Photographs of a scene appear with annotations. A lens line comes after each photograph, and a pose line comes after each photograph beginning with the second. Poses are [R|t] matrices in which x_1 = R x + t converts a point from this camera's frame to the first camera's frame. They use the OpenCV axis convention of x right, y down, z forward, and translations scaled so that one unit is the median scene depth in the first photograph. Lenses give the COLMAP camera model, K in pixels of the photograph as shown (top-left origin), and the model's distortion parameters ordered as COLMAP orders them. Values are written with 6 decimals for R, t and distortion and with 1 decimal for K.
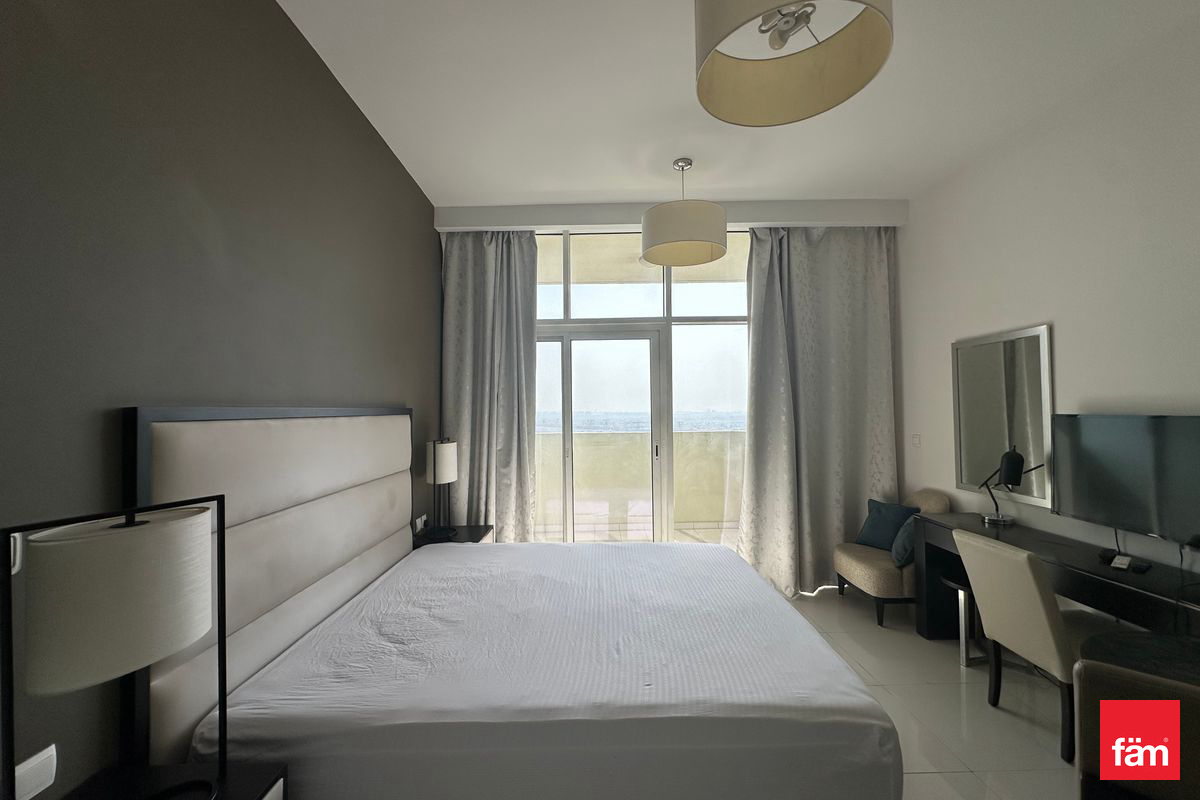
lens RADIAL K [[477.5, 0, 598.0], [0, 477.5, 401.4], [0, 0, 1]] dist [-0.004341, 0.000387]
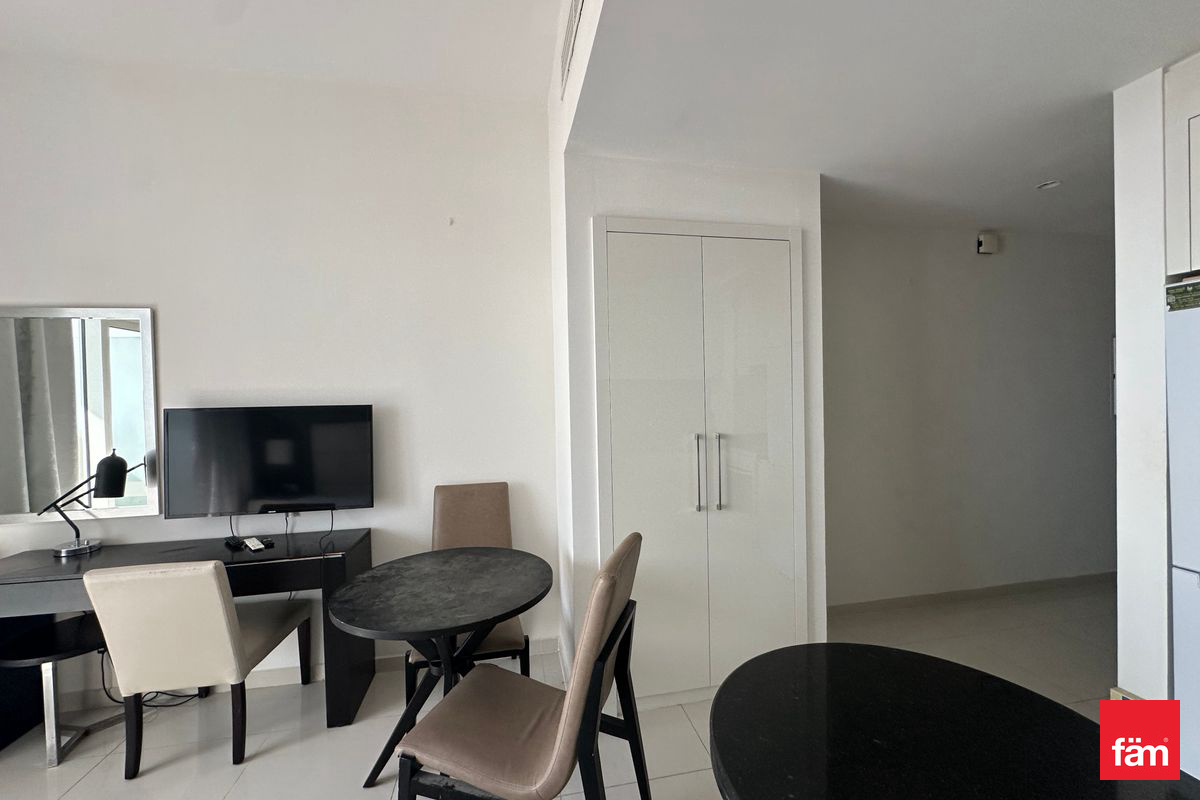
lens RADIAL K [[477.5, 0, 603.2], [0, 477.5, 400.3], [0, 0, 1]] dist [-0.004341, 0.000387]
pose [[-0.181207, 0.001426, 0.983444, -0.055139], [0.005880, 0.999983, -0.000366, 0.010029], [-0.983427, 0.005716, -0.181212, 0.224515]]
